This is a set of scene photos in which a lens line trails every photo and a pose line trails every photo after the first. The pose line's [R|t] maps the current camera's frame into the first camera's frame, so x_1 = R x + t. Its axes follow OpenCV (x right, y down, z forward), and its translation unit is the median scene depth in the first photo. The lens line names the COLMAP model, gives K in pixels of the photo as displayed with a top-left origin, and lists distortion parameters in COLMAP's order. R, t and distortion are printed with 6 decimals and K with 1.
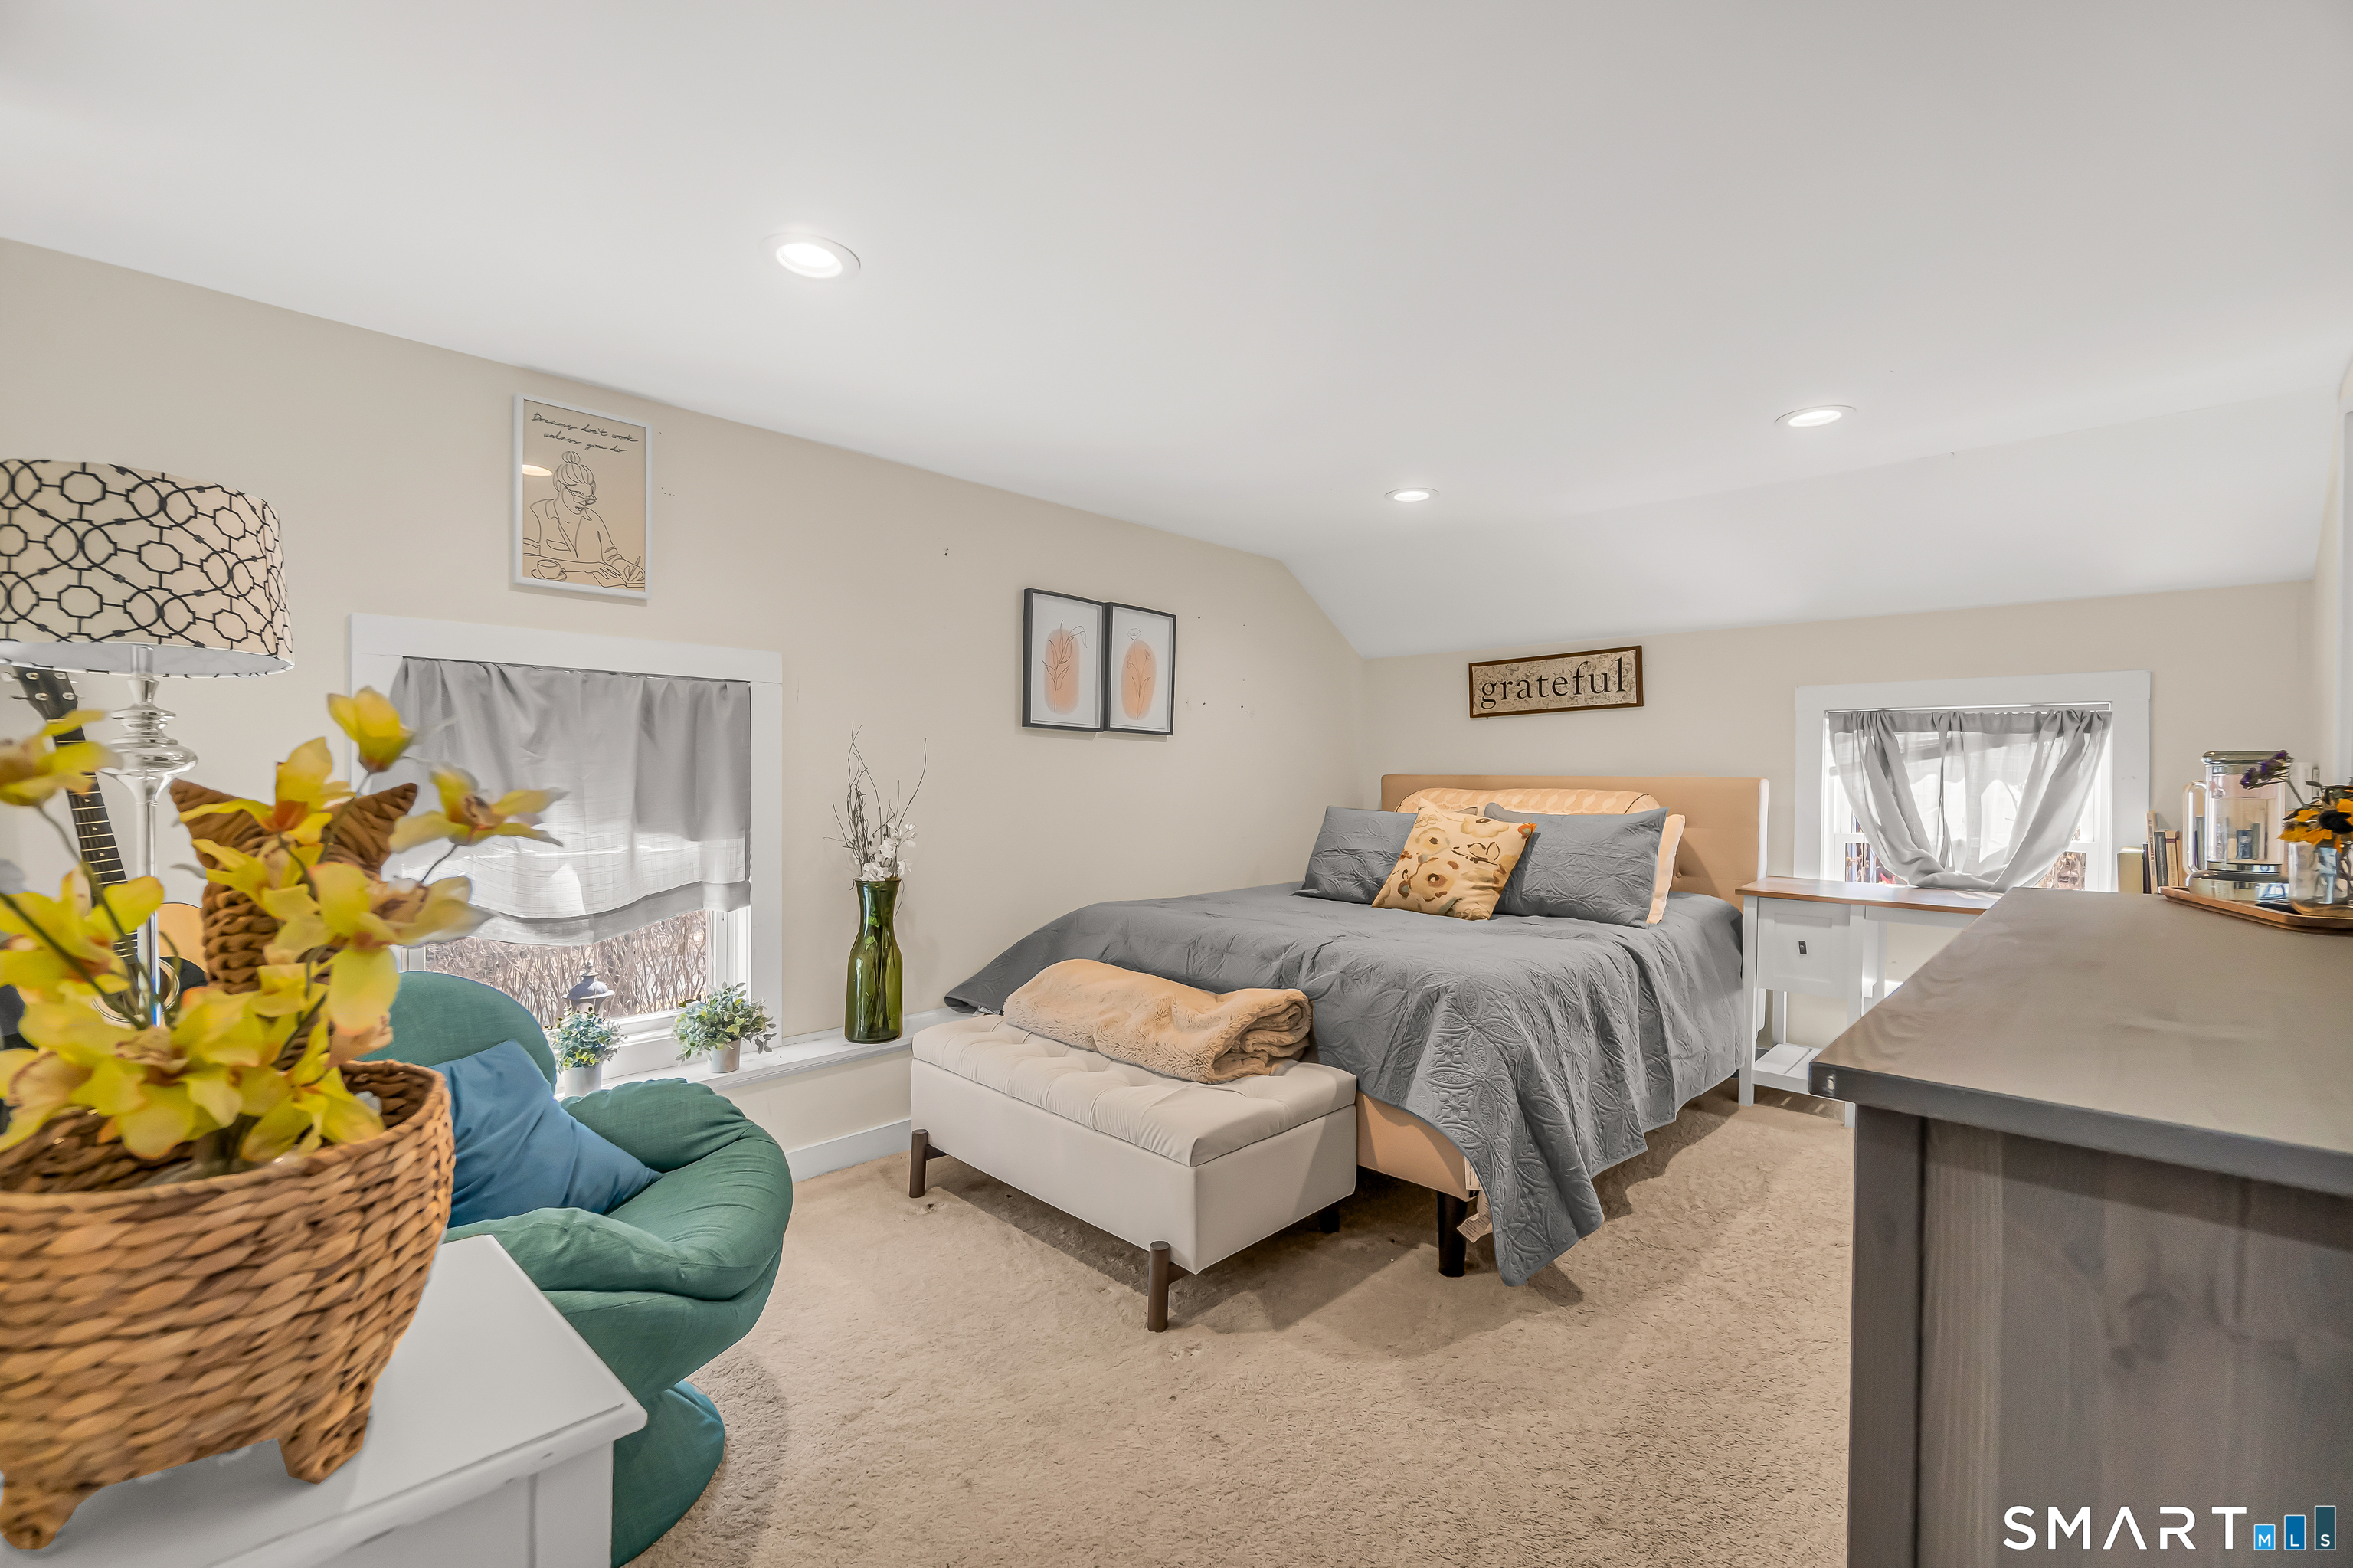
lens RADIAL K [[1012.4, 0, 1183.8], [0, 1012.4, 793.3], [0, 0, 1]] dist [-0.008921, -0.000322]
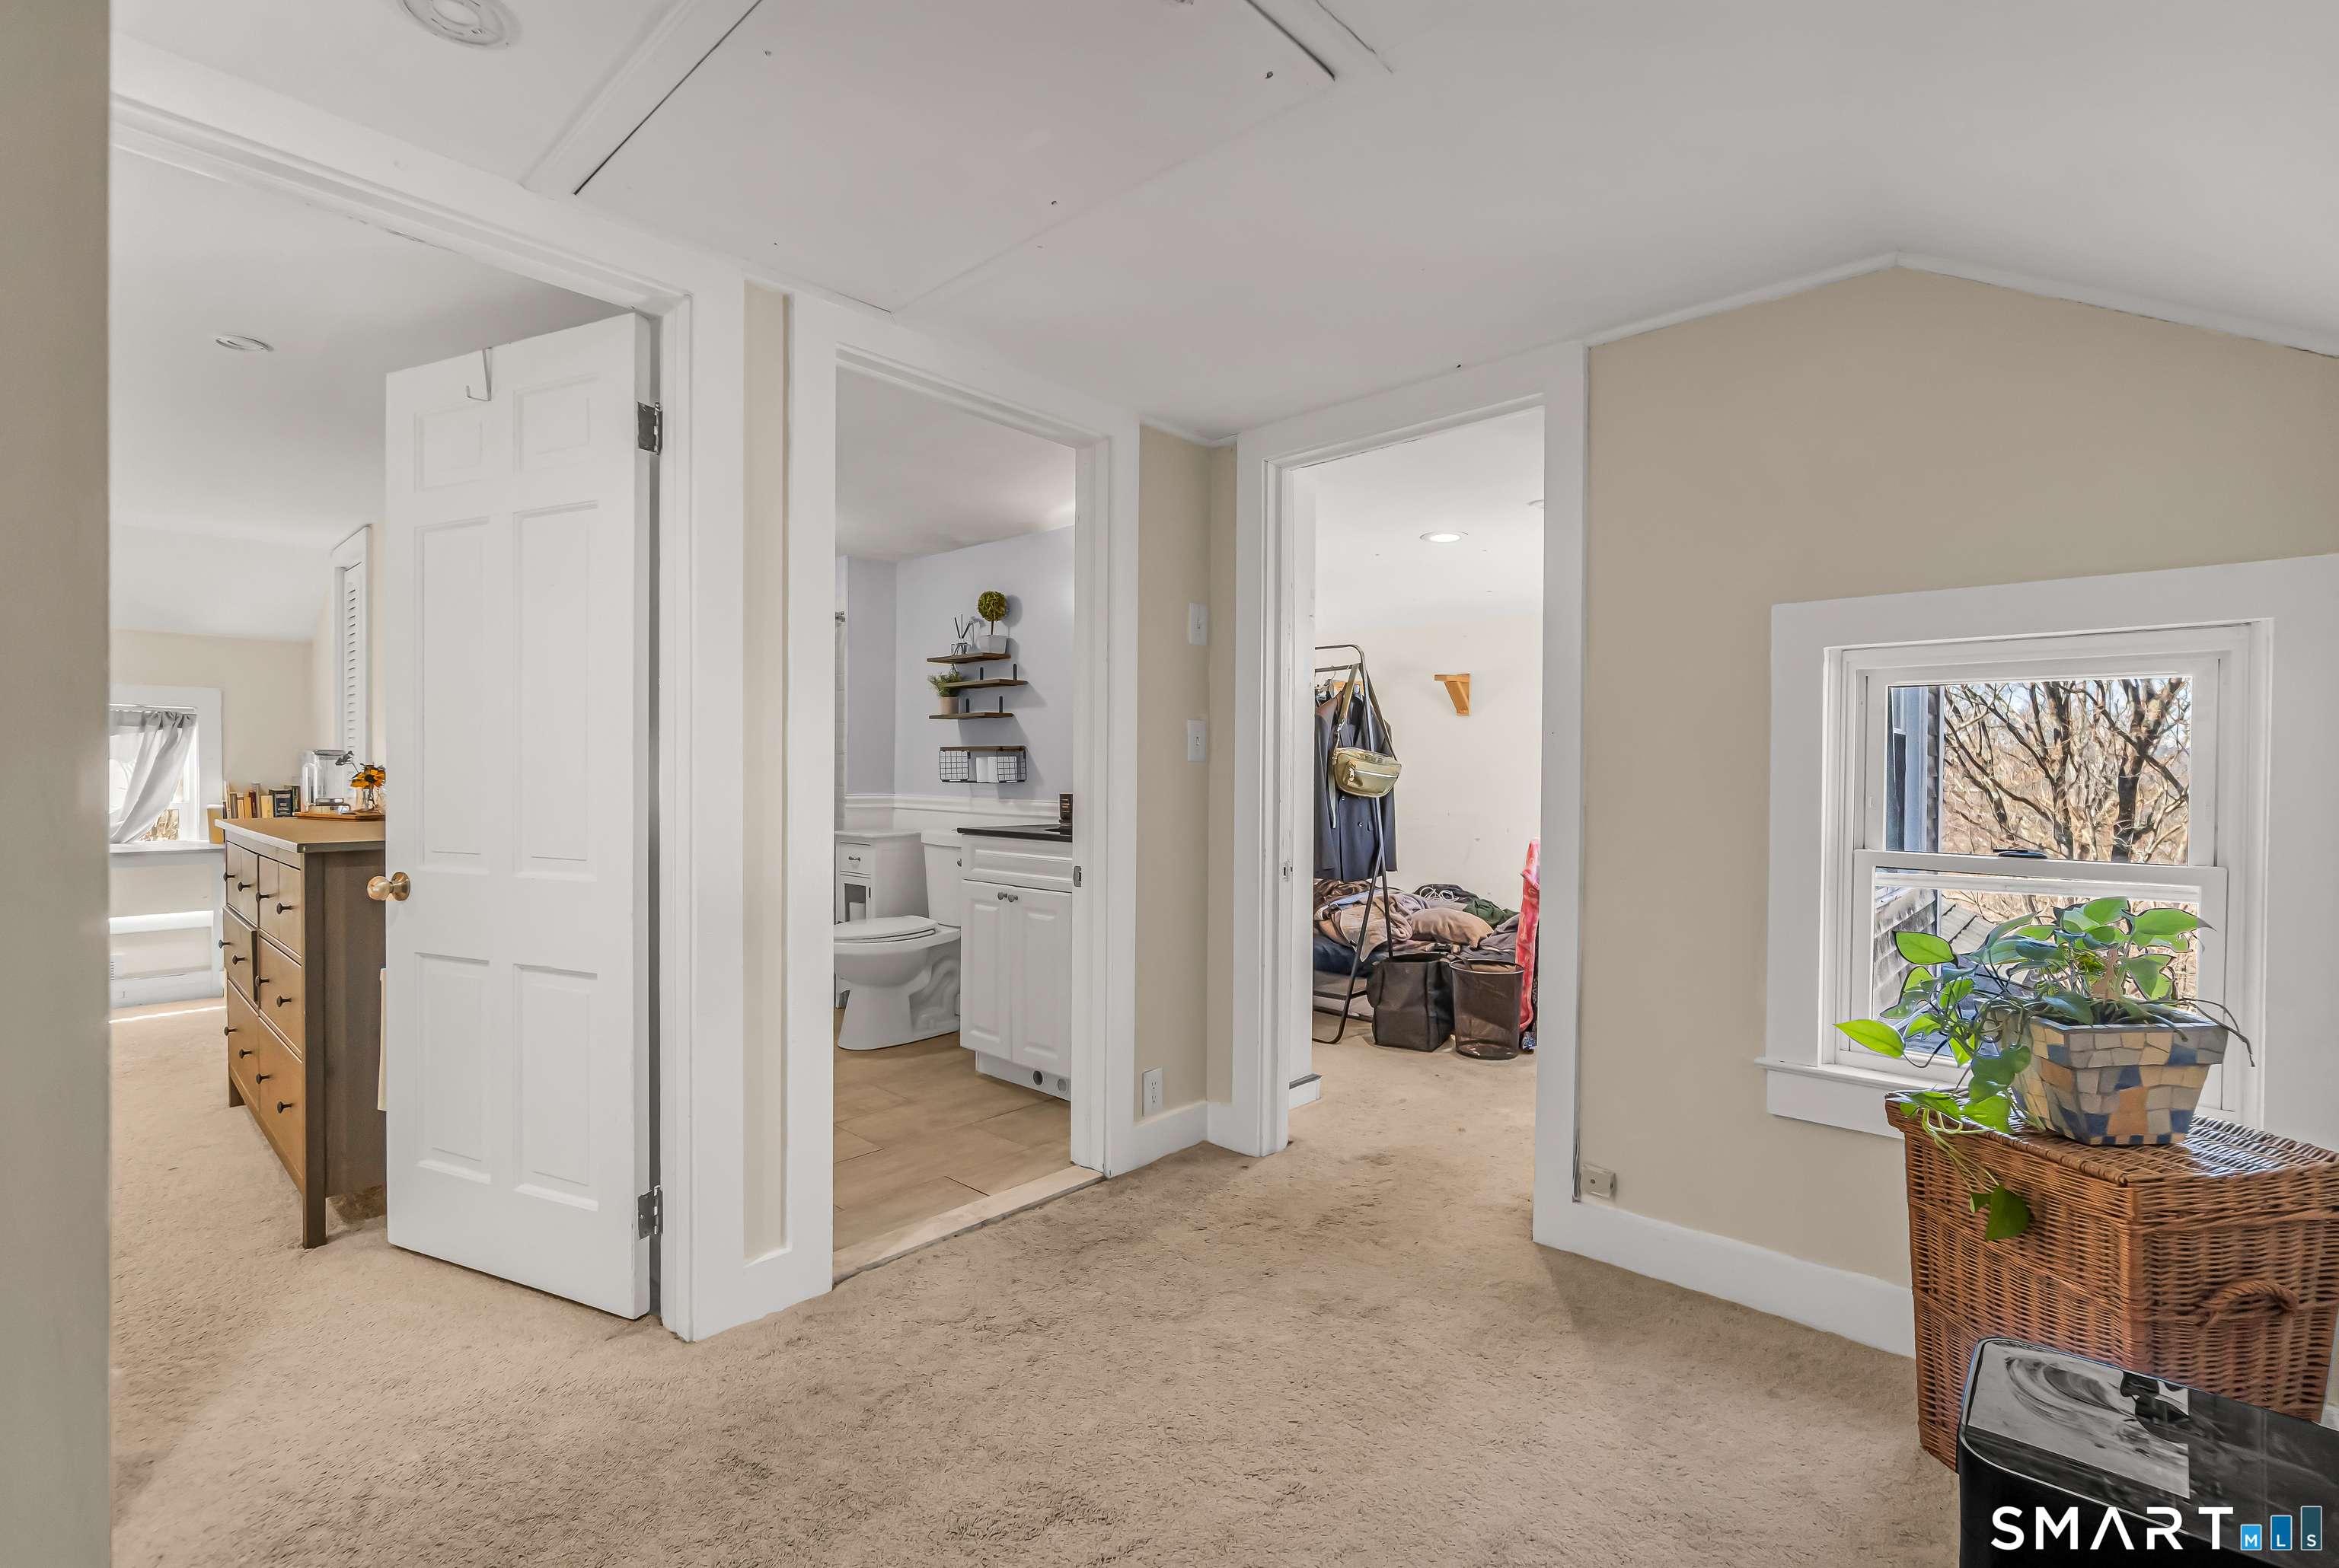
lens RADIAL K [[1012.8, 0, 1168.3], [0, 1012.8, 782.5], [0, 0, 1]] dist [-0.004911, -0.000410]
pose [[-0.018478, -0.015784, 0.999705, -2.005786], [0.005329, 0.999860, 0.015885, 0.009072], [-0.999815, 0.005621, -0.018391, -1.363530]]
